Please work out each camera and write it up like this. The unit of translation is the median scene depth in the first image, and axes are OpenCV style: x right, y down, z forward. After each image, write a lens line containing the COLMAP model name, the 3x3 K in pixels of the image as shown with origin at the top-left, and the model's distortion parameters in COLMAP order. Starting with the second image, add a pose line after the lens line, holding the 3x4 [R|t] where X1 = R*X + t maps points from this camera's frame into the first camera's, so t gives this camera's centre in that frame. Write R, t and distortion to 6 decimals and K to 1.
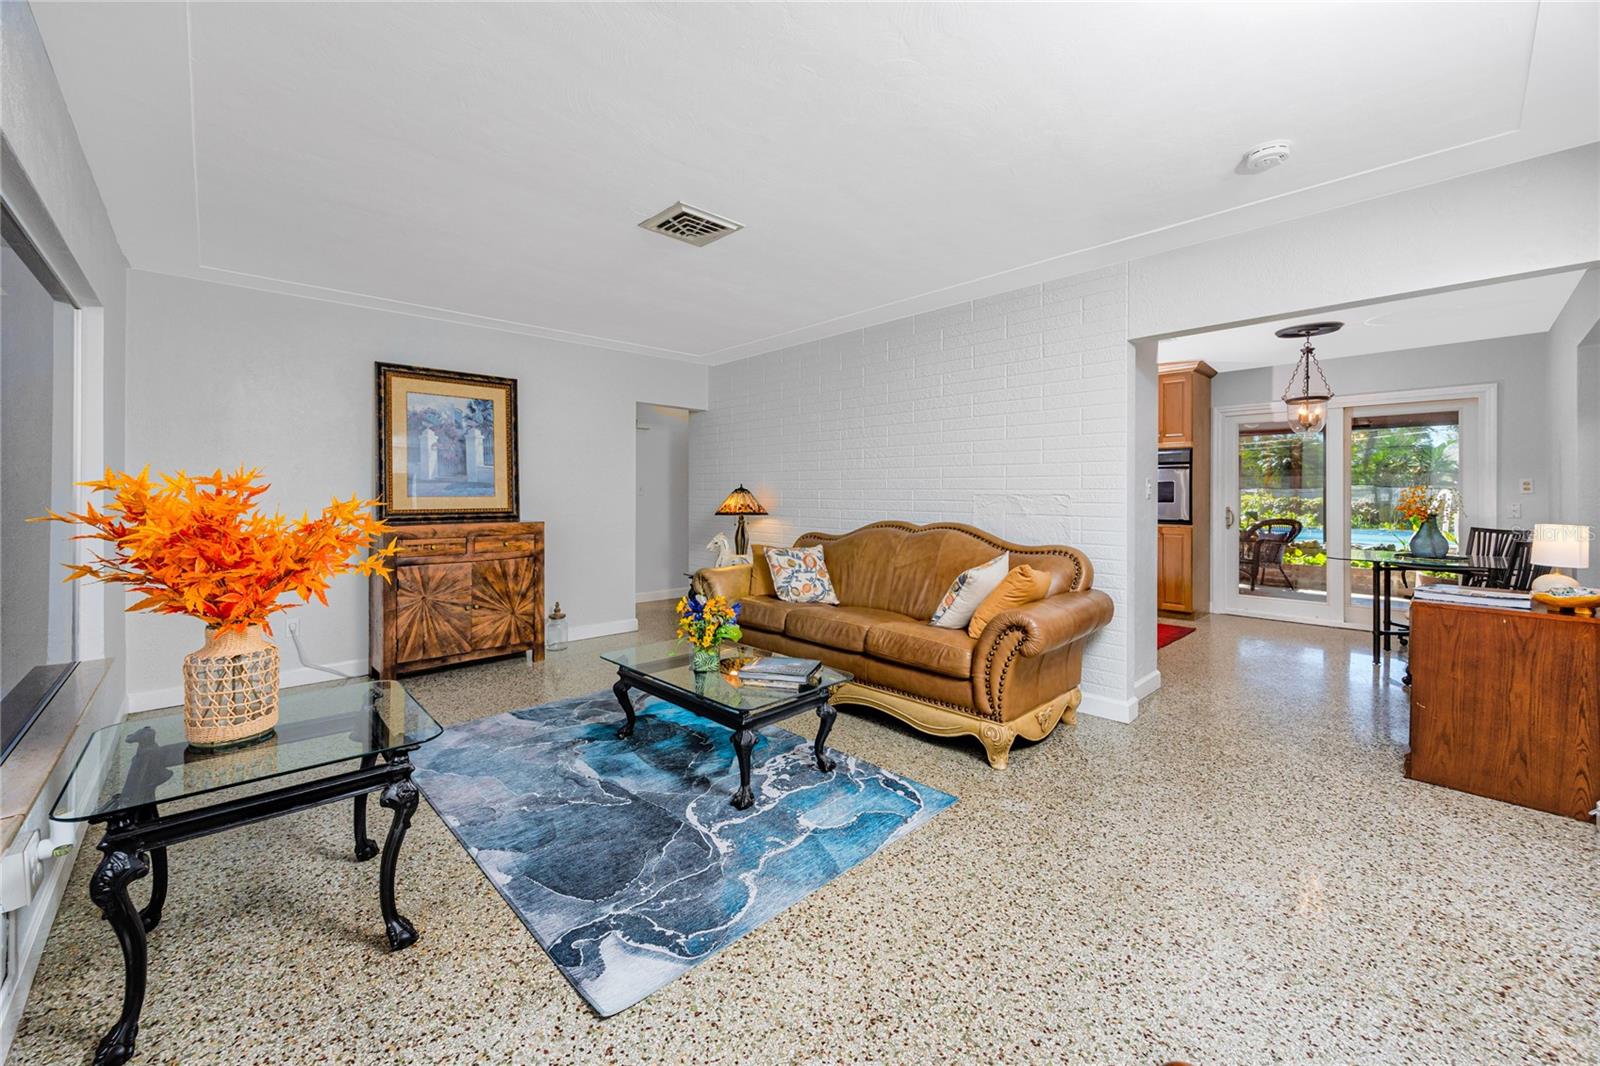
lens RADIAL K [[624.3, 0, 796.7], [0, 624.3, 494.5], [0, 0, 1]] dist [-0.000224, 0.000061]
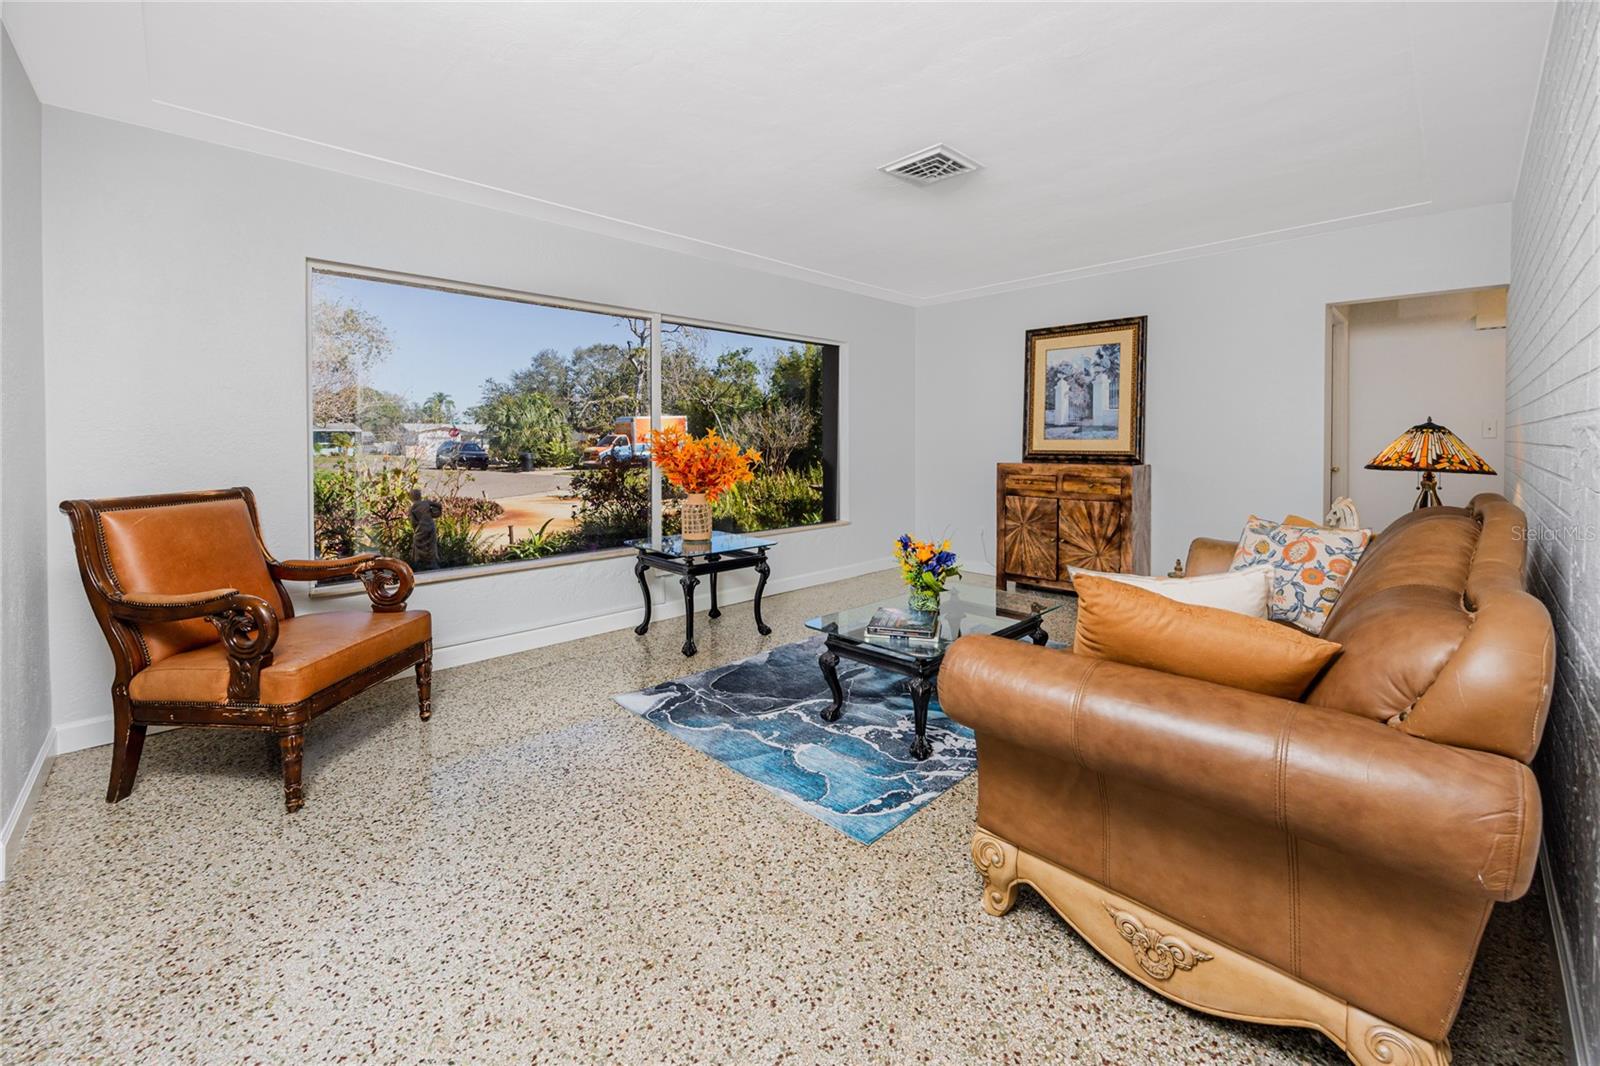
lens RADIAL K [[638.0, 0, 803.3], [0, 638.0, 450.9], [0, 0, 1]] dist [-0.000500, 0.000100]
pose [[0.022874, 0.015713, -0.999615, 0.845540], [0.001916, 0.999874, 0.015761, 0.007625], [0.999737, -0.002276, 0.022842, 0.763219]]
